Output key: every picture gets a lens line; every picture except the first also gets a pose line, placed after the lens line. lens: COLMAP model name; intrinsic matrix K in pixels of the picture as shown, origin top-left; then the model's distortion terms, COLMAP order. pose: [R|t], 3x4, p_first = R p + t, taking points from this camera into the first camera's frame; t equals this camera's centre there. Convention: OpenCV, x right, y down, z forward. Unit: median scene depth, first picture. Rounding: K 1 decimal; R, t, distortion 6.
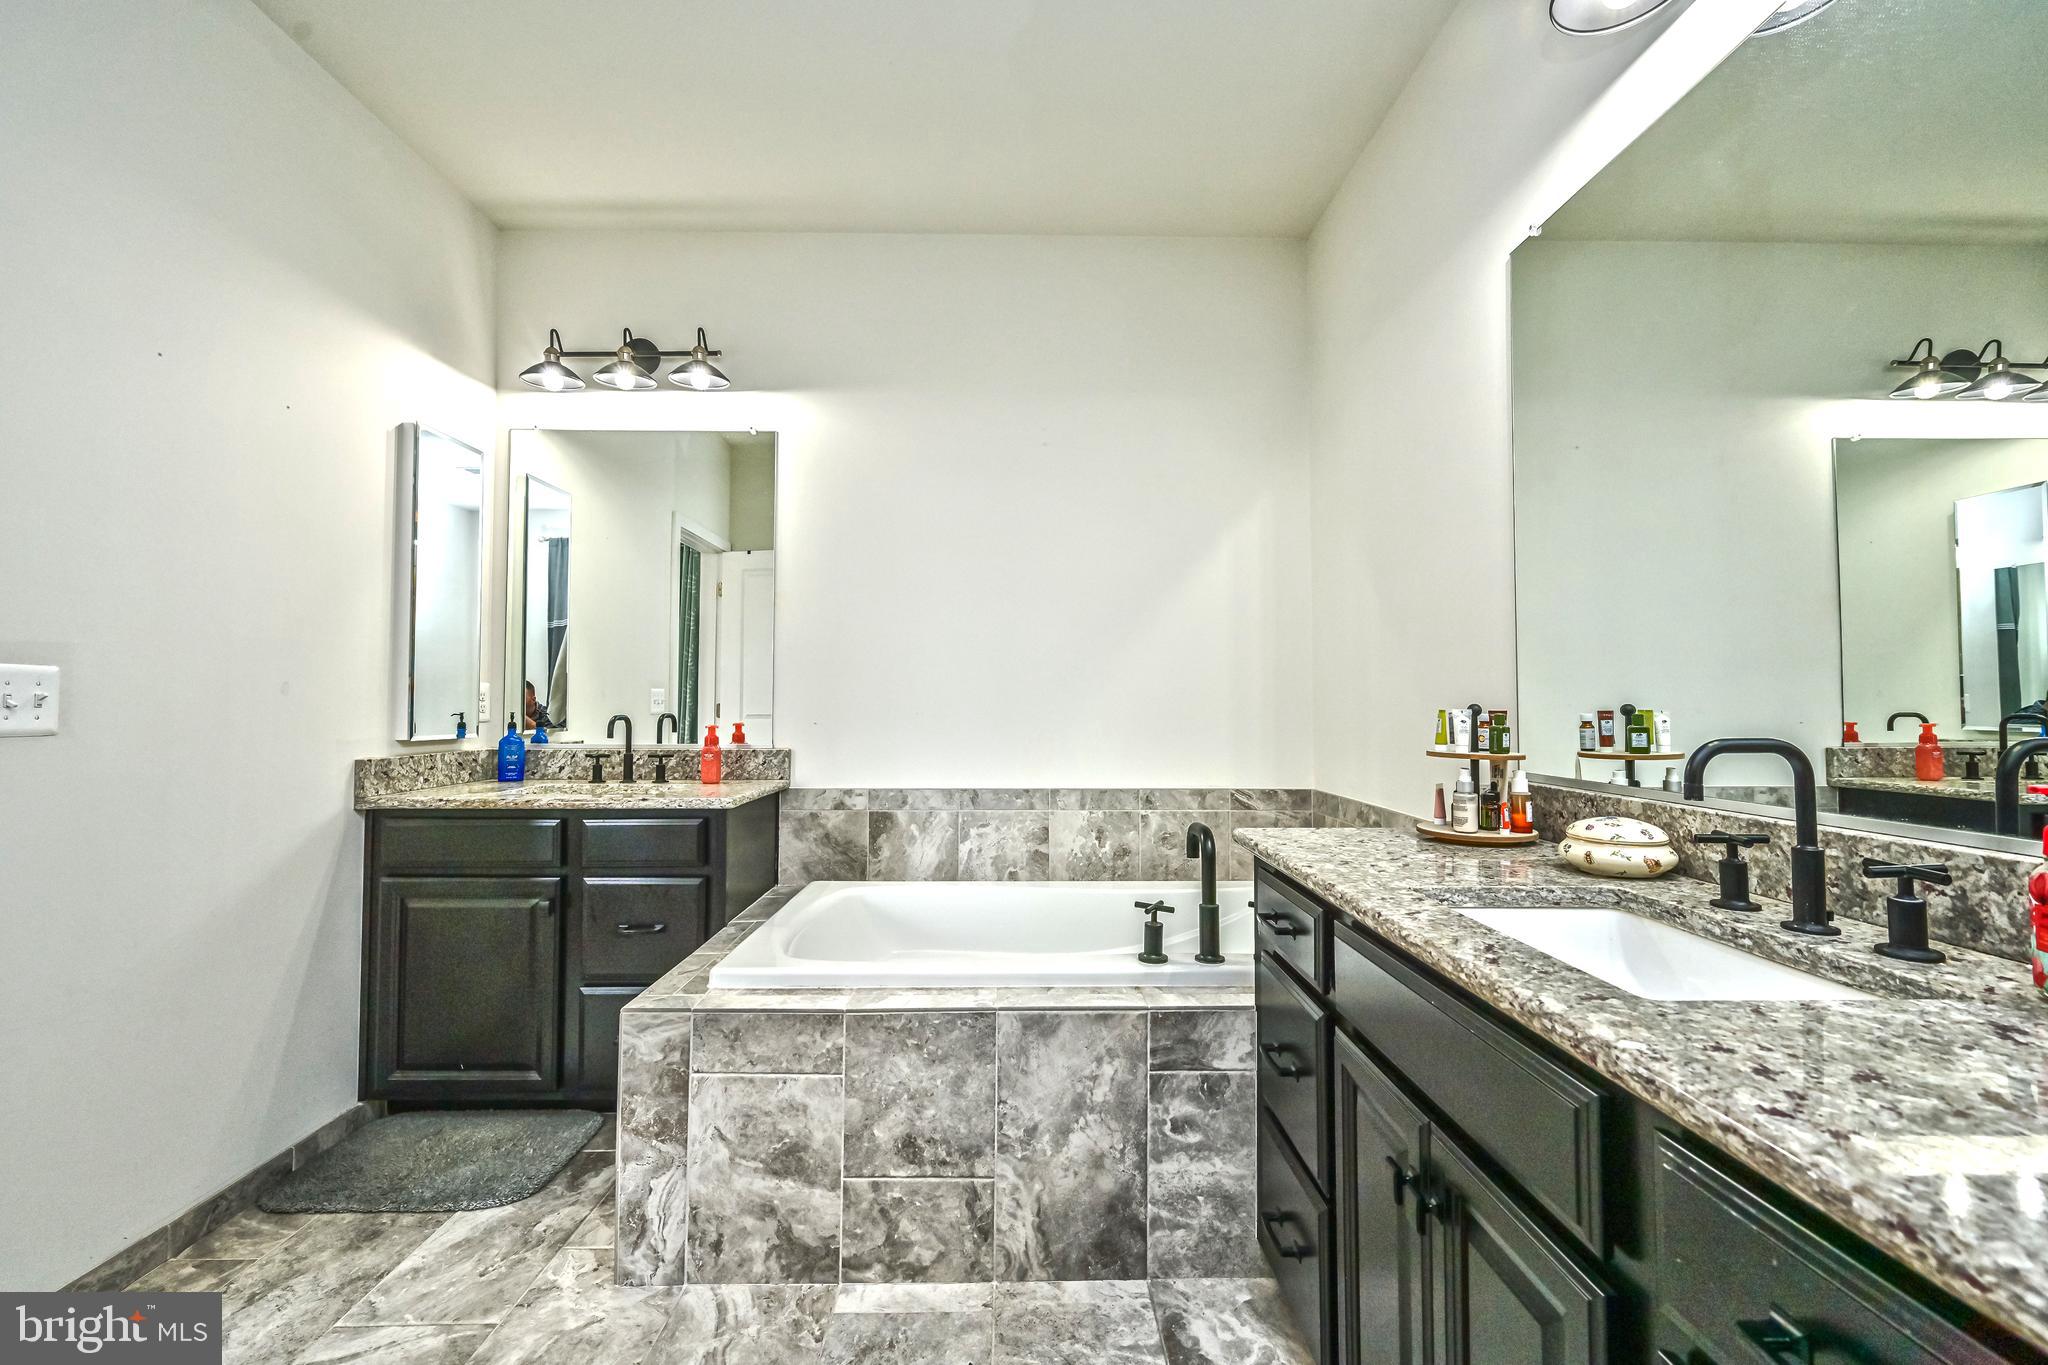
lens RADIAL K [[829.5, 0, 1012.2], [0, 829.5, 683.3], [0, 0, 1]] dist [0.002127, 0.000974]
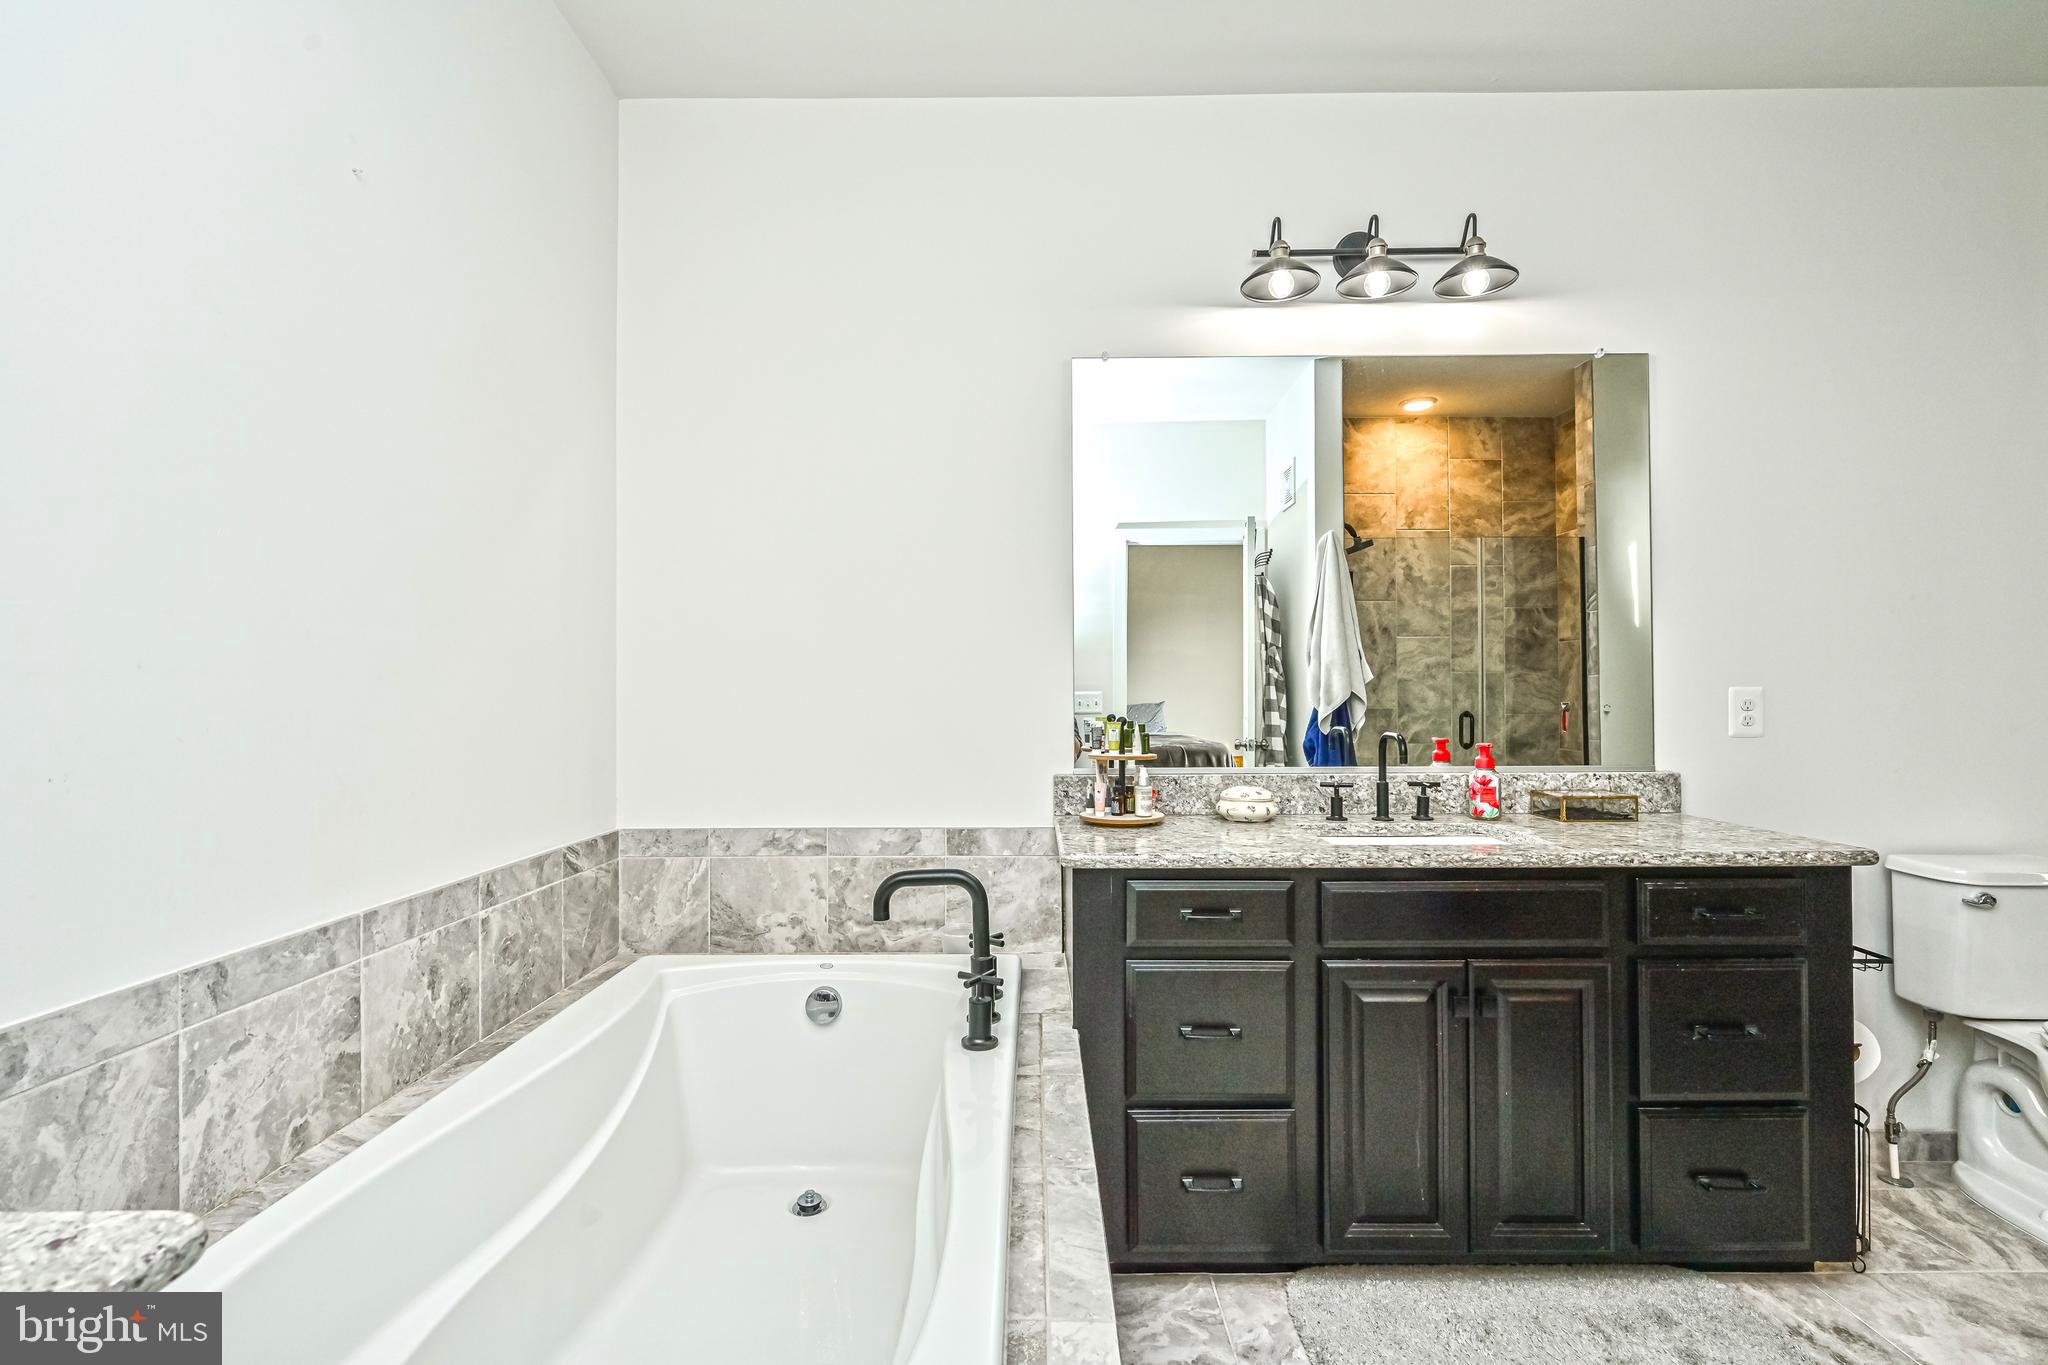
lens RADIAL K [[945.3, 0, 1016.8], [0, 945.3, 684.8], [0, 0, 1]] dist [-0.003330, 0.001424]
pose [[0.005693, 0.001583, 0.999983, -0.487186], [-0.023766, 0.999716, -0.001447, -0.009632], [-0.999701, -0.023757, 0.005729, 0.632224]]
